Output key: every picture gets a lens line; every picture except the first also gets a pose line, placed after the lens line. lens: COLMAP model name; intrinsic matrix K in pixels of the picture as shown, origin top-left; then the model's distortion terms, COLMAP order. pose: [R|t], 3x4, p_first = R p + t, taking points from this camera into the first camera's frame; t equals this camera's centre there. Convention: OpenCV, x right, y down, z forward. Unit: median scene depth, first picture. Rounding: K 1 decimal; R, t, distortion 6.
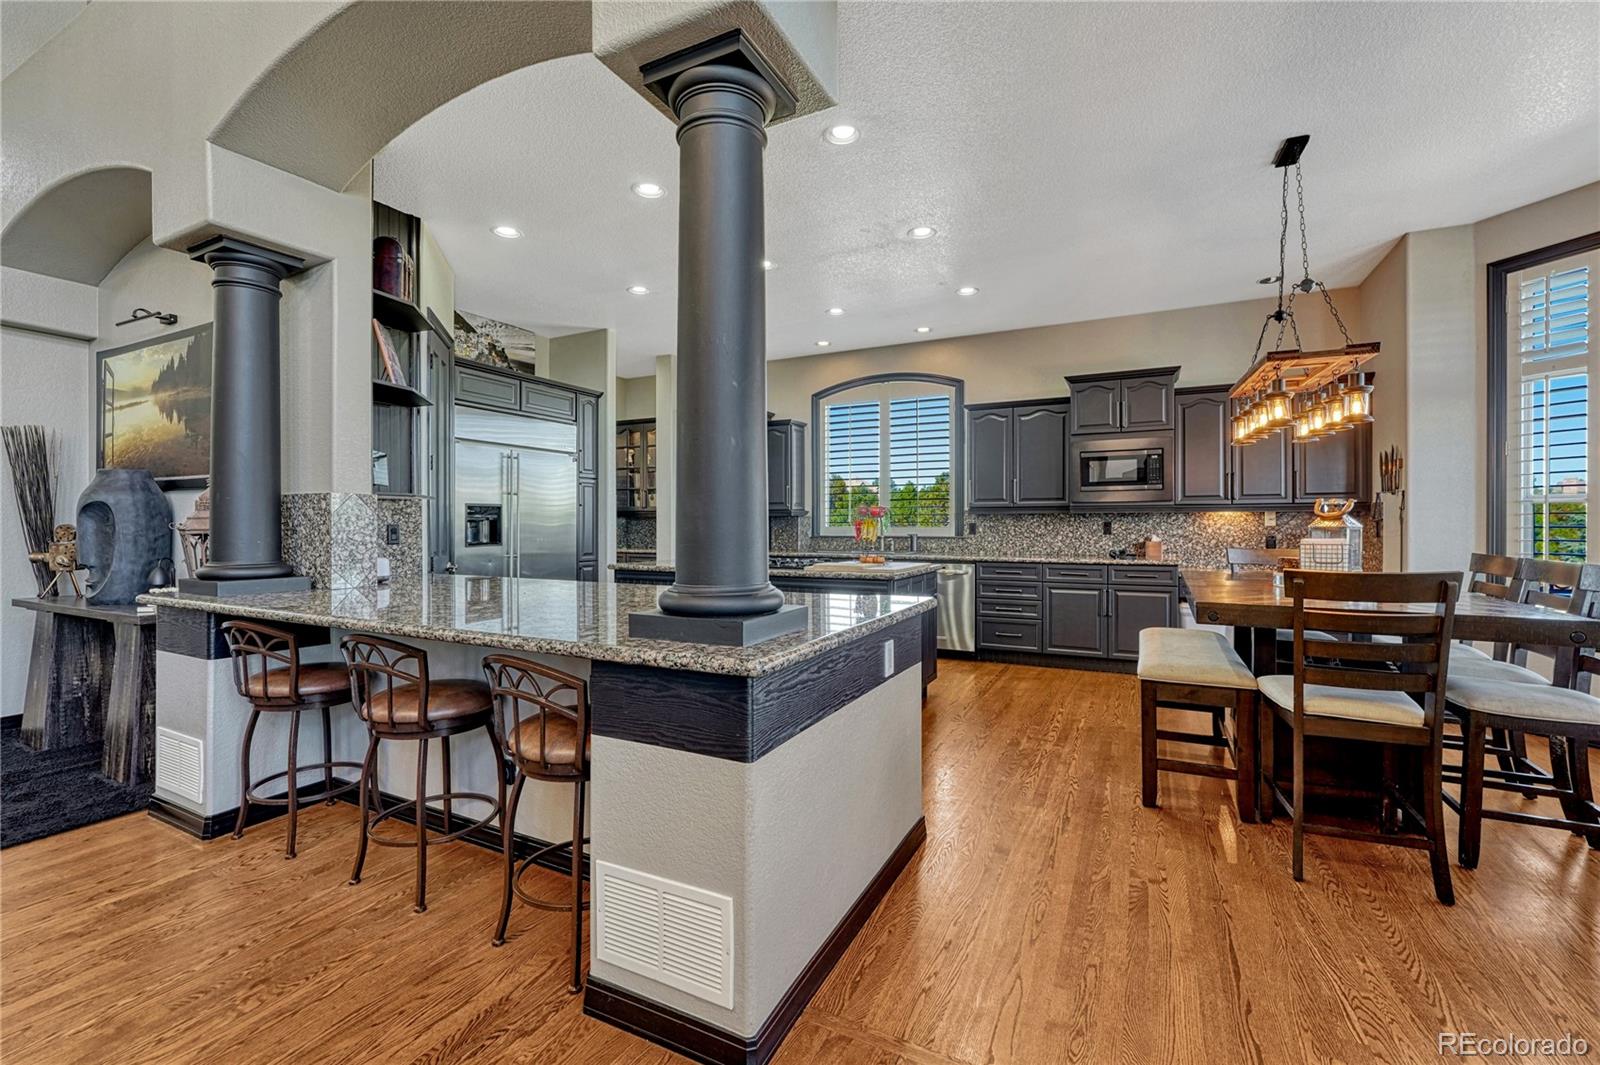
lens RADIAL K [[667.6, 0, 796.6], [0, 667.6, 522.4], [0, 0, 1]] dist [-0.001882, -0.000109]
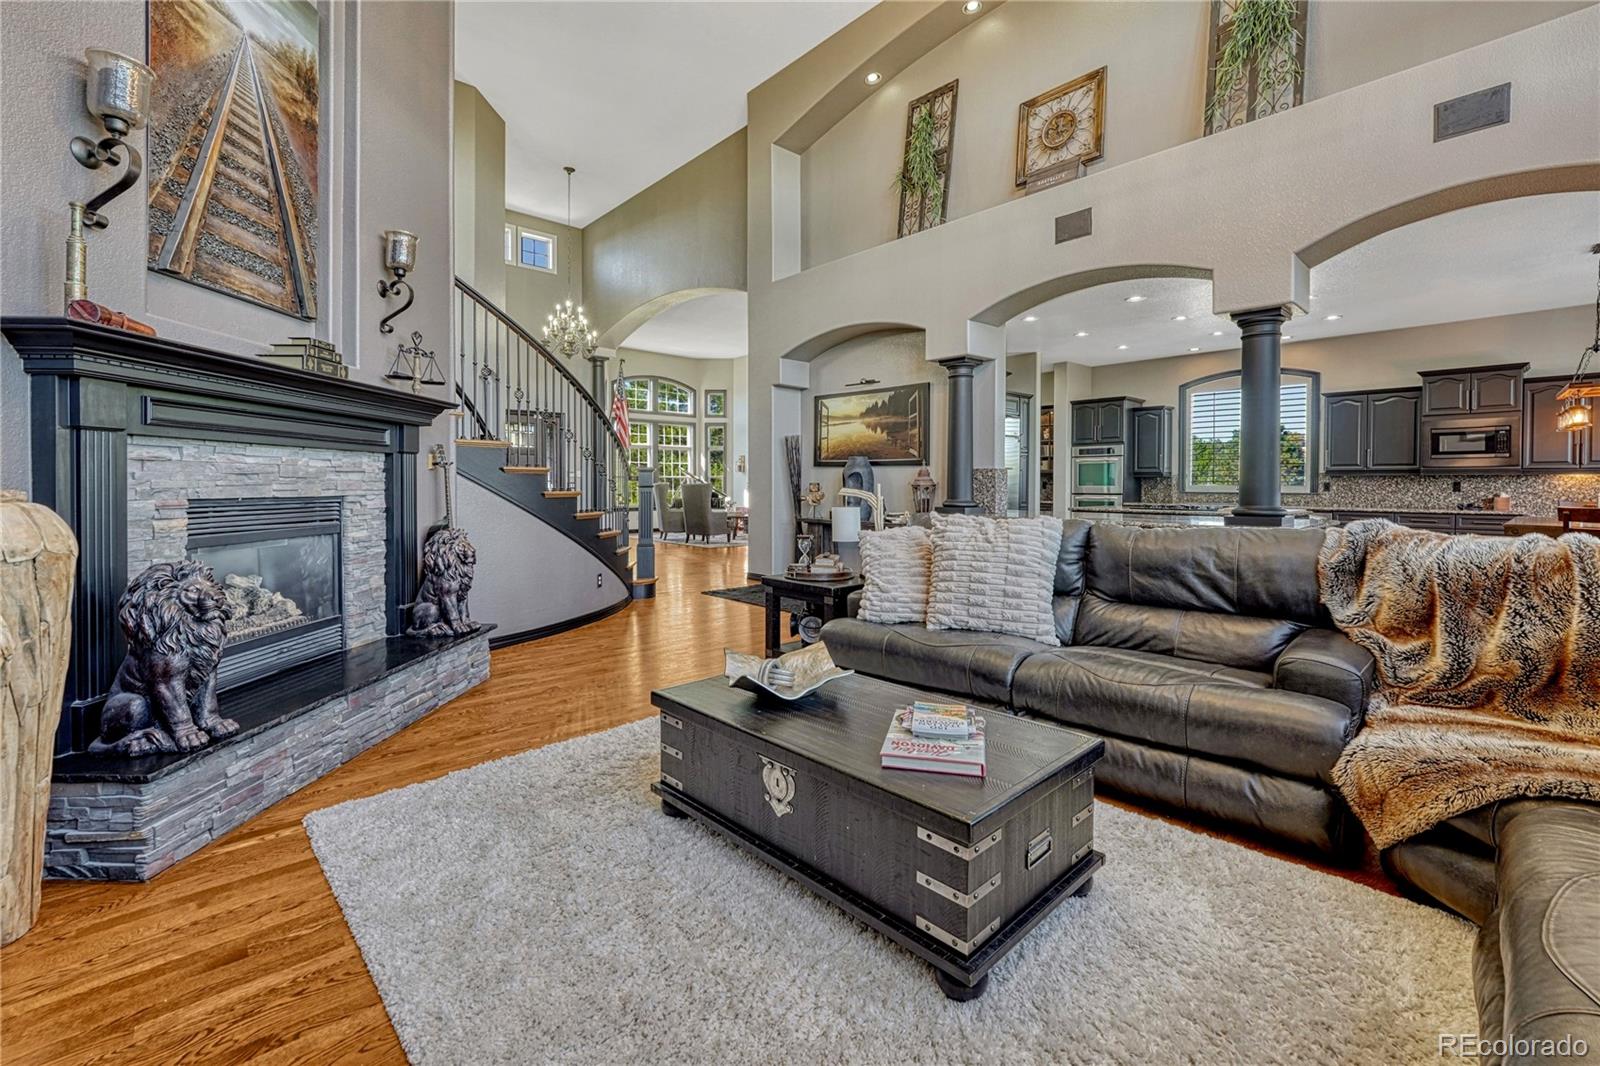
lens RADIAL K [[673.0, 0, 801.0], [0, 673.0, 491.2], [0, 0, 1]] dist [-0.006442, -0.000767]
pose [[0.938464, 0.006684, -0.345313, -0.279523], [-0.000811, 0.999853, 0.017150, -0.004204], [0.345377, -0.015814, 0.938331, -0.655604]]
